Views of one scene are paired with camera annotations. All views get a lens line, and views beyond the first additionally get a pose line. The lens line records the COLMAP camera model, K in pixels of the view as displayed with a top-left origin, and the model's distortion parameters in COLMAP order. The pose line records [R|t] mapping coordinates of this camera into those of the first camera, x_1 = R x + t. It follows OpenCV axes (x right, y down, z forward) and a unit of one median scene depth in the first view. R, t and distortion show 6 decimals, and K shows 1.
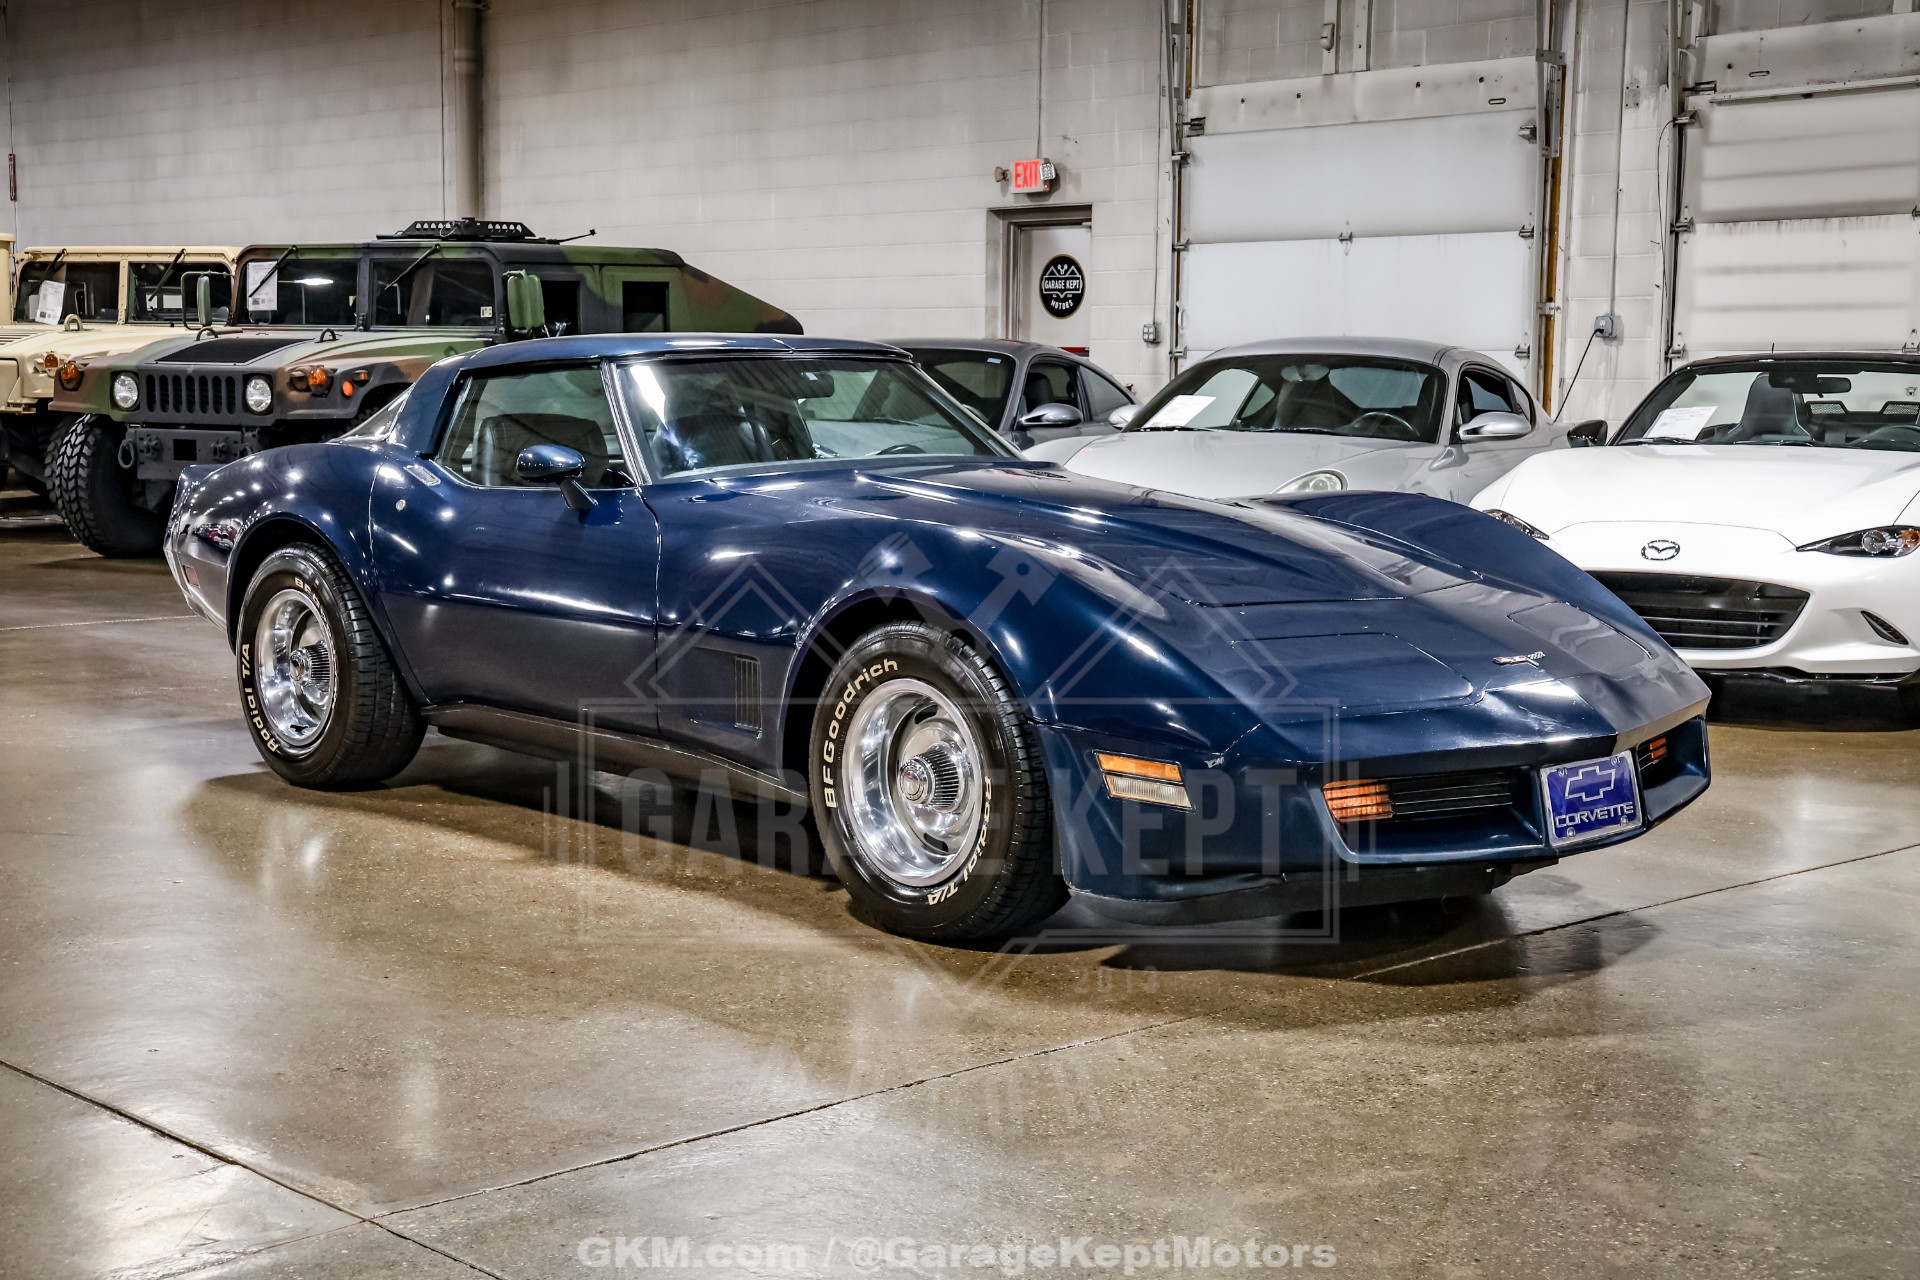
lens RADIAL K [[2782.1, 0, 918.9], [0, 2782.1, 641.7], [0, 0, 1]] dist [0.069809, 0.486917]
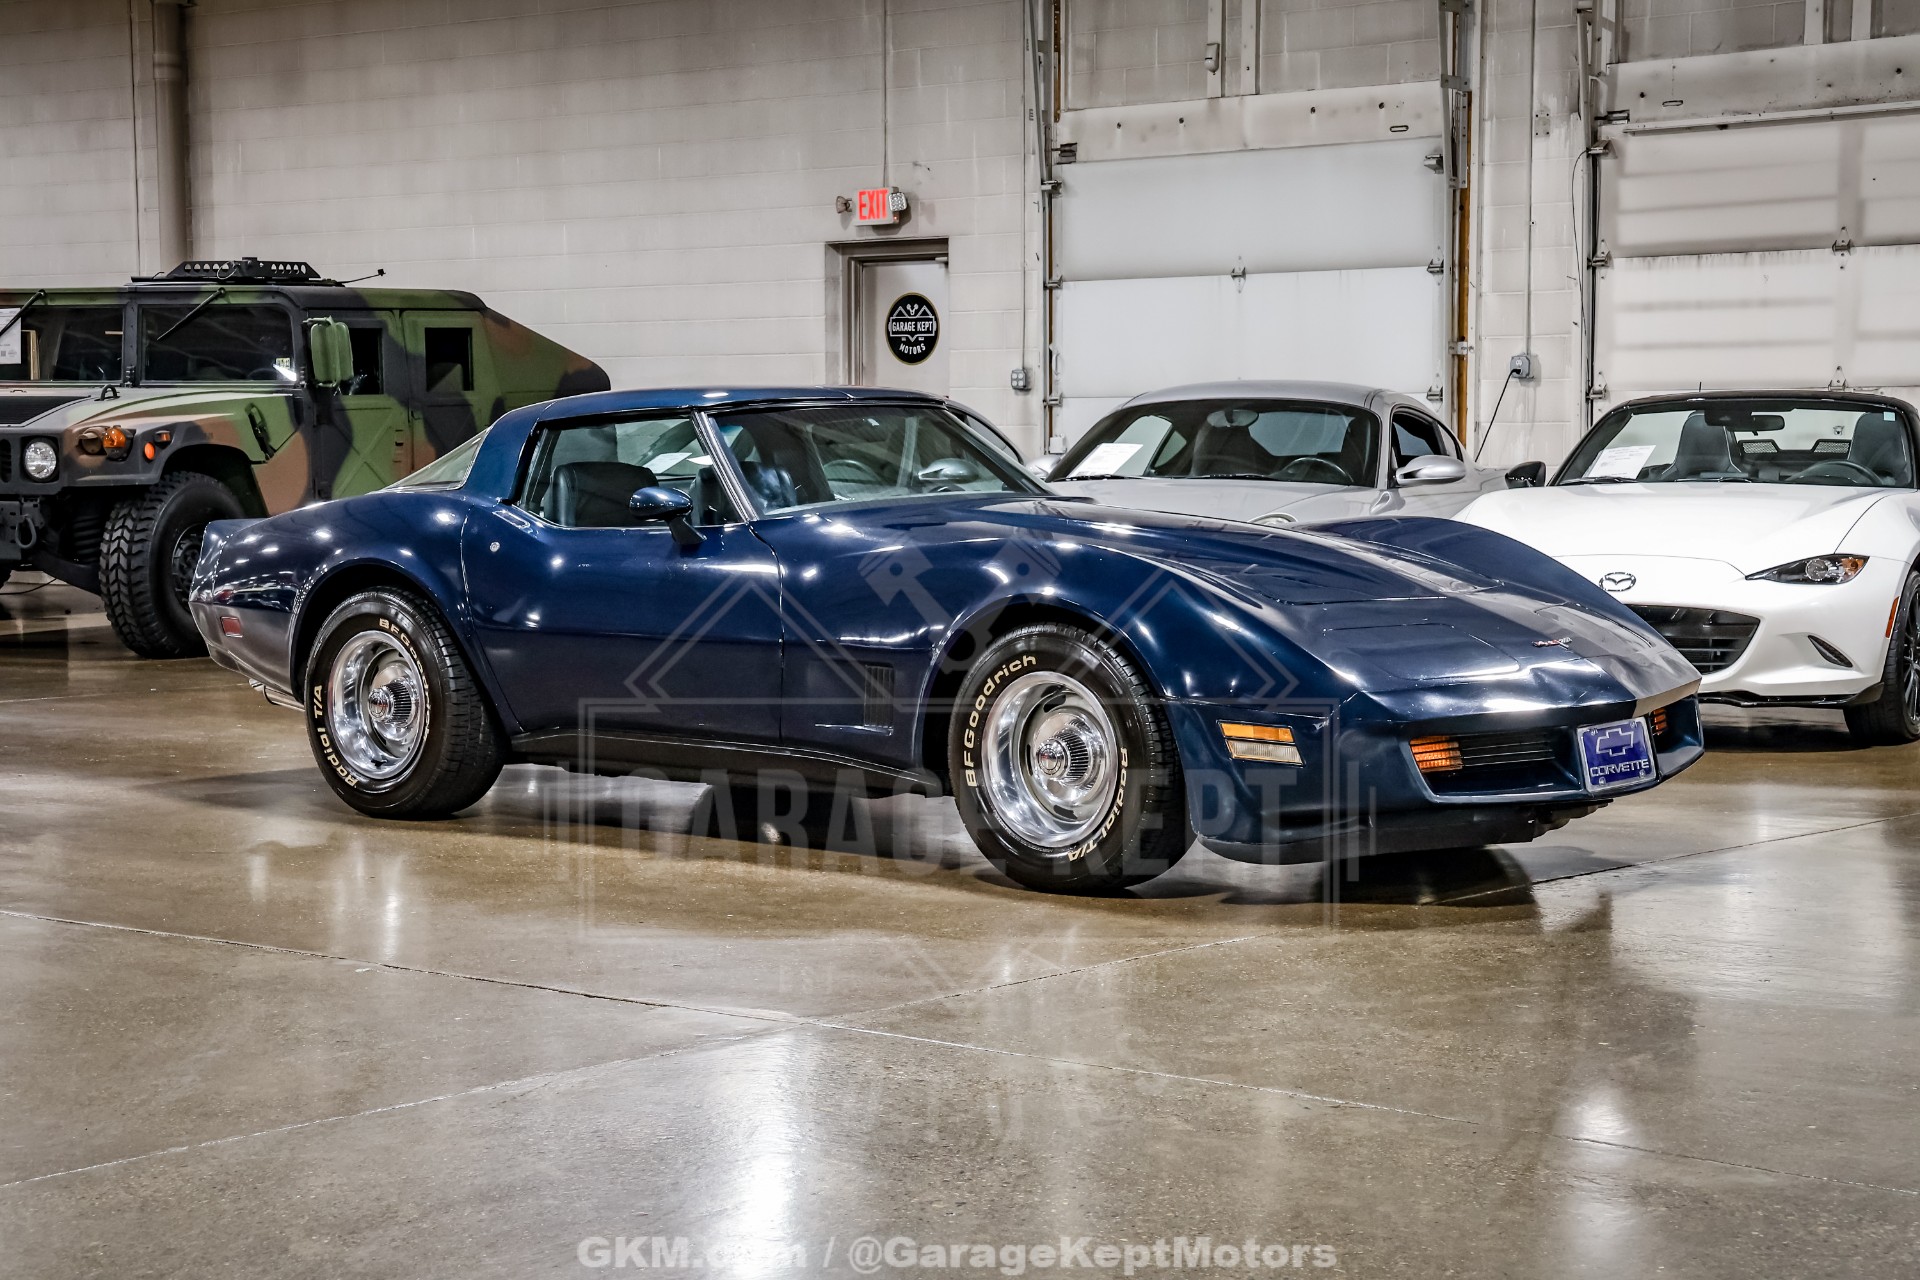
lens RADIAL K [[3788.7, 0, 925.2], [0, 3788.7, 636.6], [0, 0, 1]] dist [0.211874, 1.090108]
pose [[0.993904, -0.020117, 0.108396, -0.100220], [0.024791, 0.998812, -0.041941, 0.028423], [-0.107424, 0.044373, 0.993223, -0.261103]]
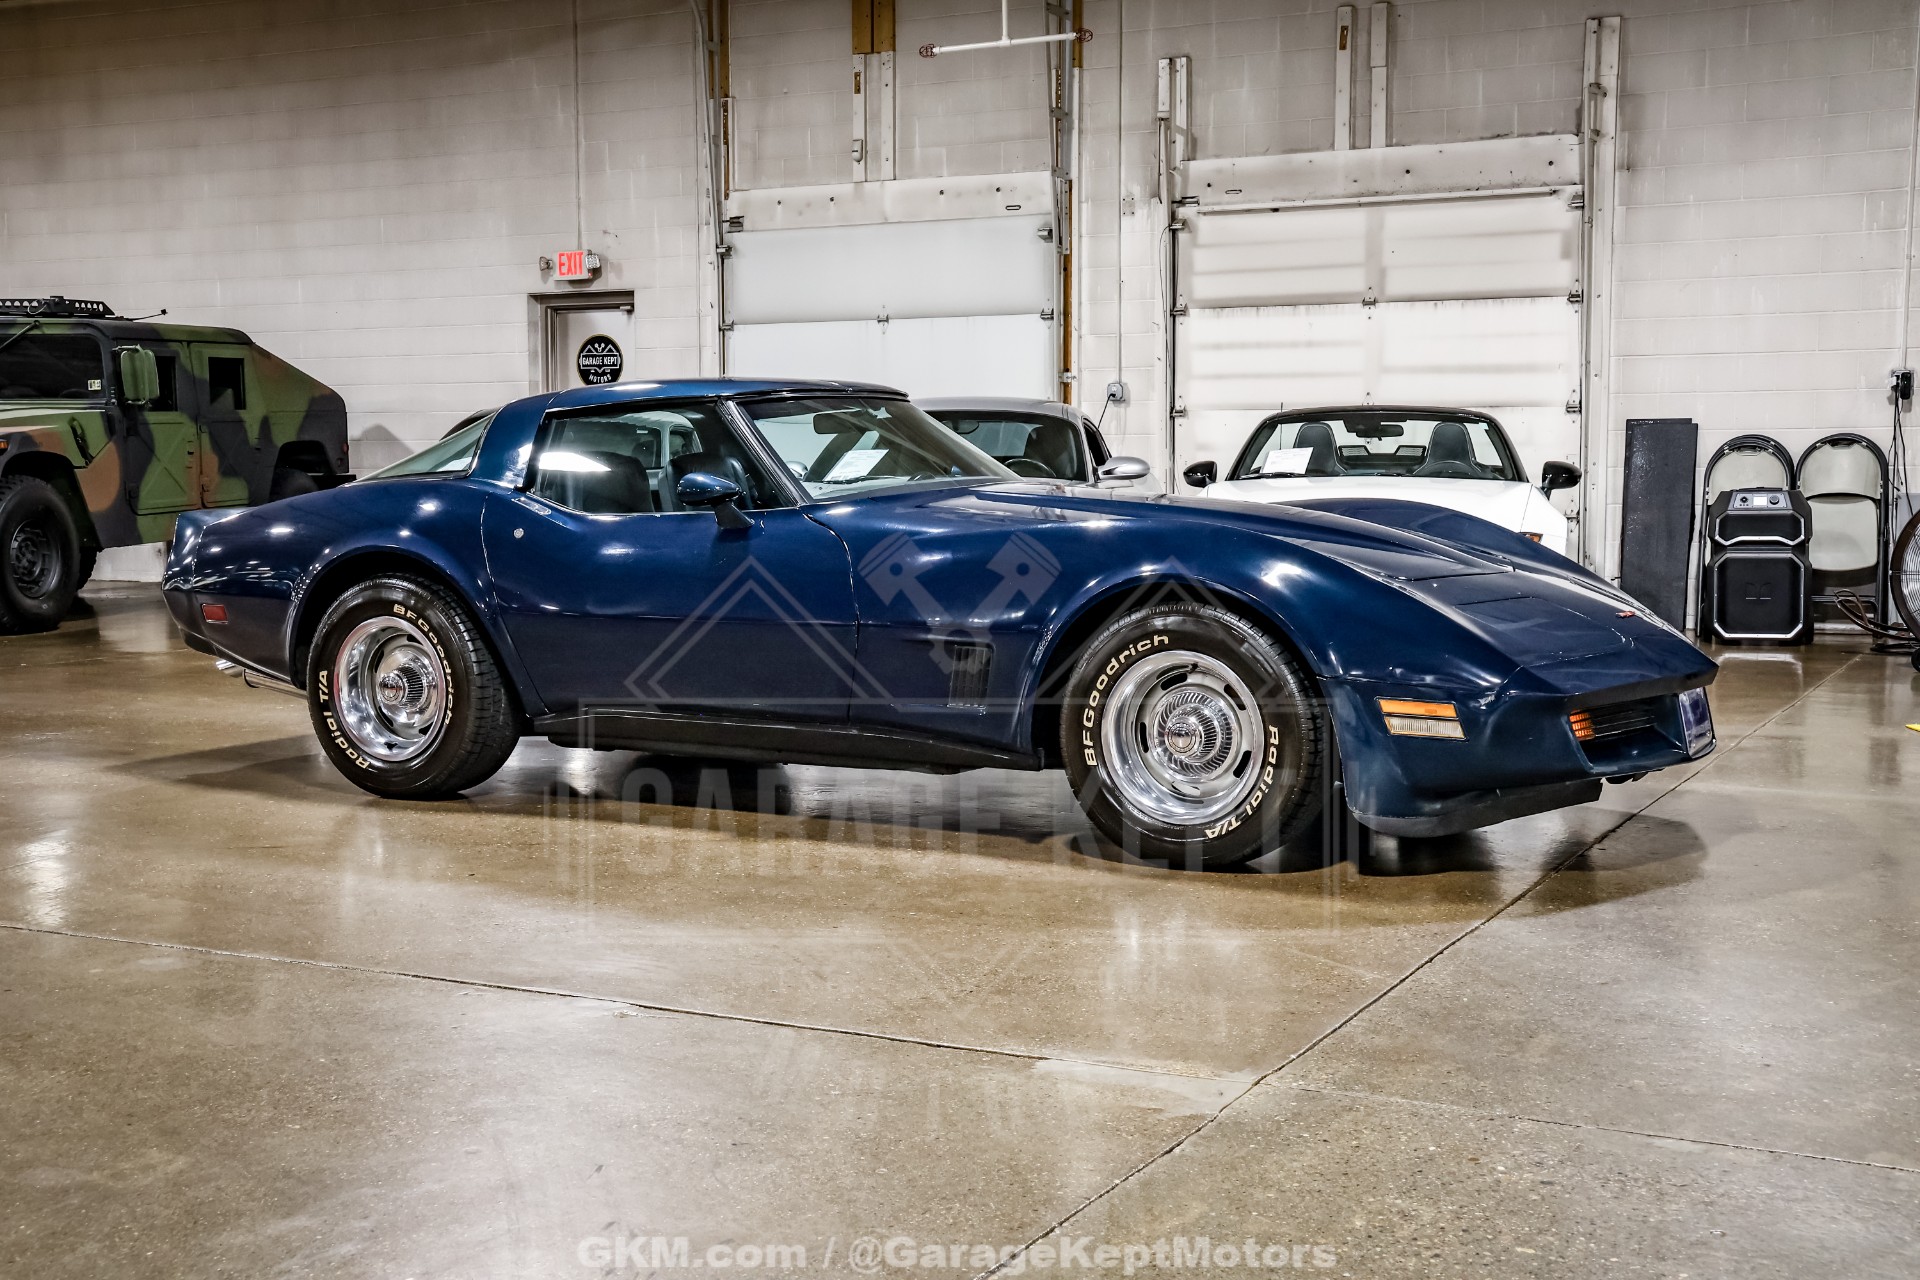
lens RADIAL K [[2450.7, 0, 960.0], [0, 2450.7, 640.0], [0, 0, 1]] dist [-0.000090, 0.368766]
pose [[0.940375, -0.040413, 0.337730, -0.194684], [0.048141, 0.998735, -0.014534, 0.008590], [-0.336715, 0.029926, 0.941131, 0.019607]]
